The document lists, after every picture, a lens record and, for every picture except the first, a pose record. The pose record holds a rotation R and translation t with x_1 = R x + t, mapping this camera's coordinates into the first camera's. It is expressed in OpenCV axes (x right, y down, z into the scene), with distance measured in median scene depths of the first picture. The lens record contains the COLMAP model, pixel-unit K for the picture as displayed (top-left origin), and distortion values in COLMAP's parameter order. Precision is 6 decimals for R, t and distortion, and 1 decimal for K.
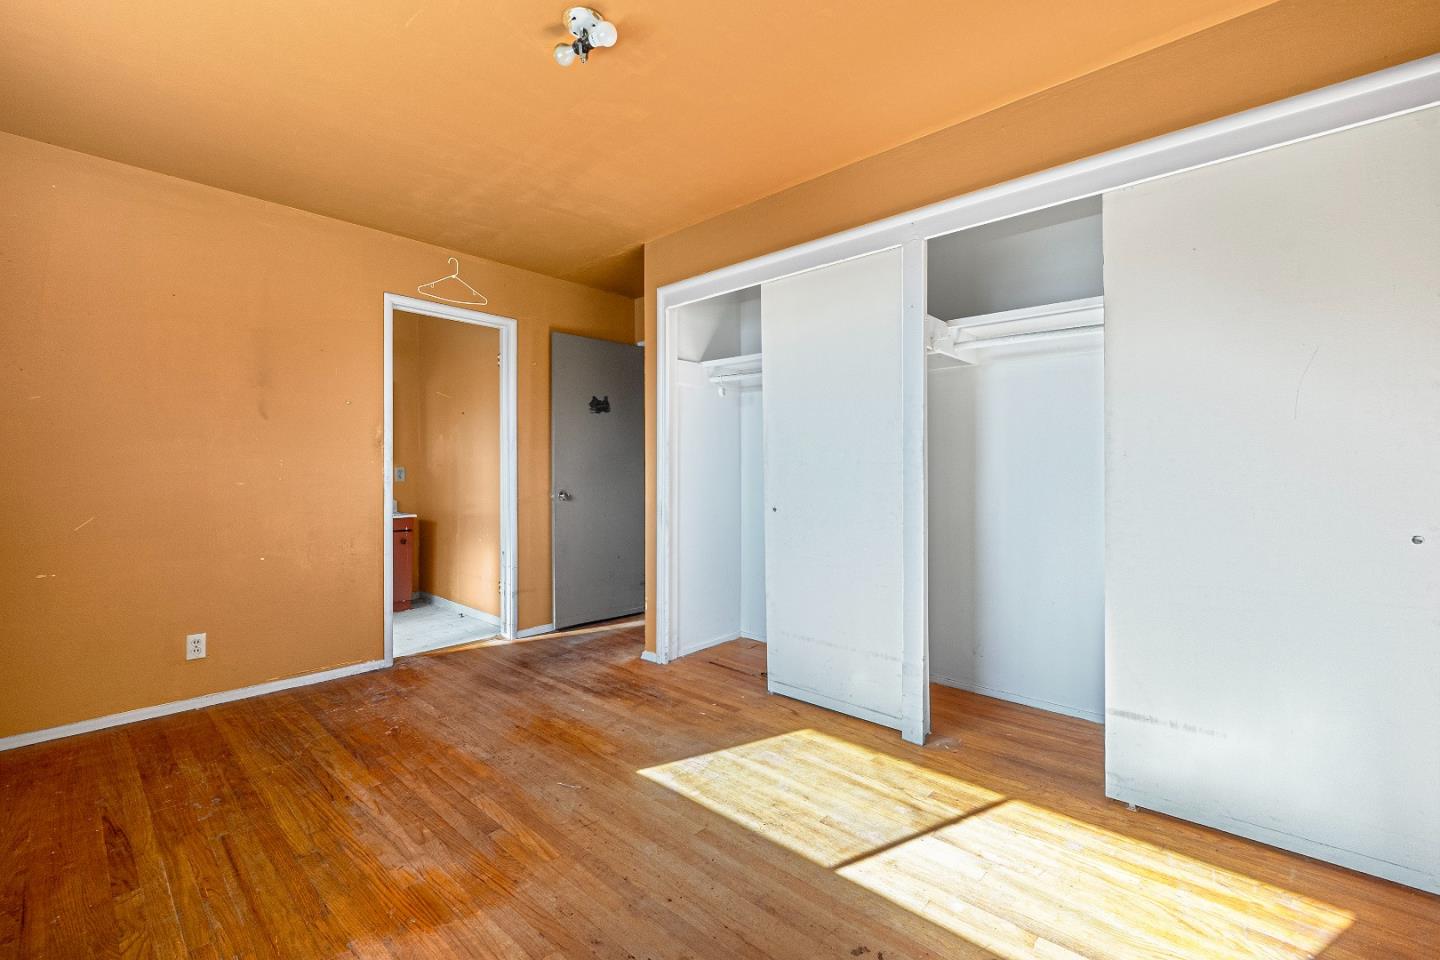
lens RADIAL K [[608.7, 0, 720.4], [0, 608.7, 474.1], [0, 0, 1]] dist [-0.004802, -0.000378]
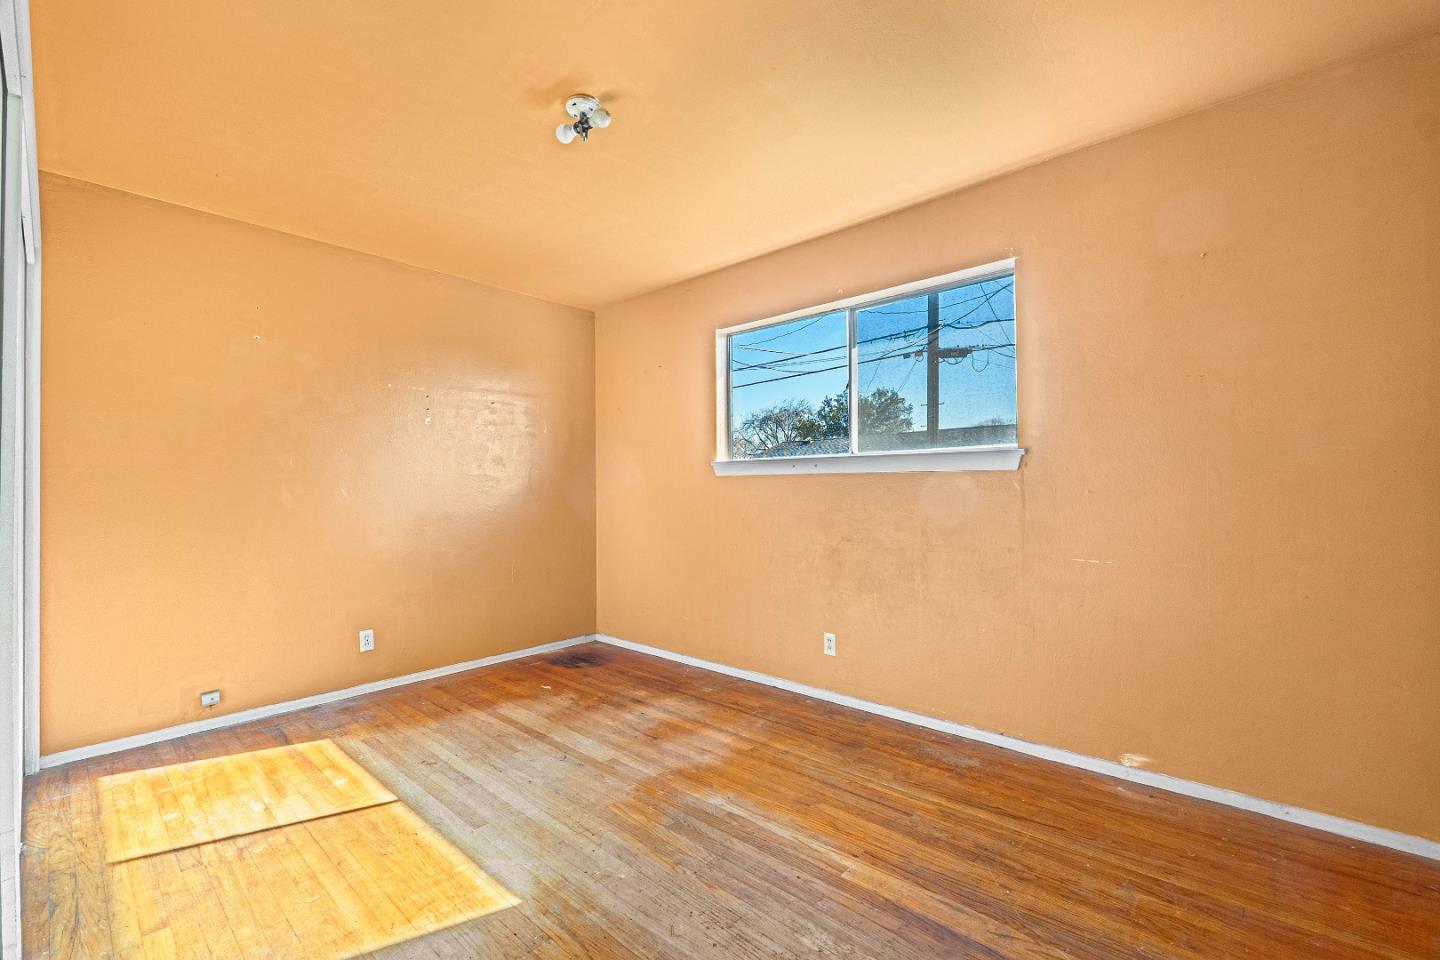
lens RADIAL K [[608.7, 0, 719.7], [0, 608.7, 481.7], [0, 0, 1]] dist [-0.004802, -0.000378]
pose [[-0.999901, 0.010031, -0.009853, -0.447341], [0.010000, 0.999945, 0.003222, -0.026441], [0.009885, 0.003123, -0.999946, 2.056902]]
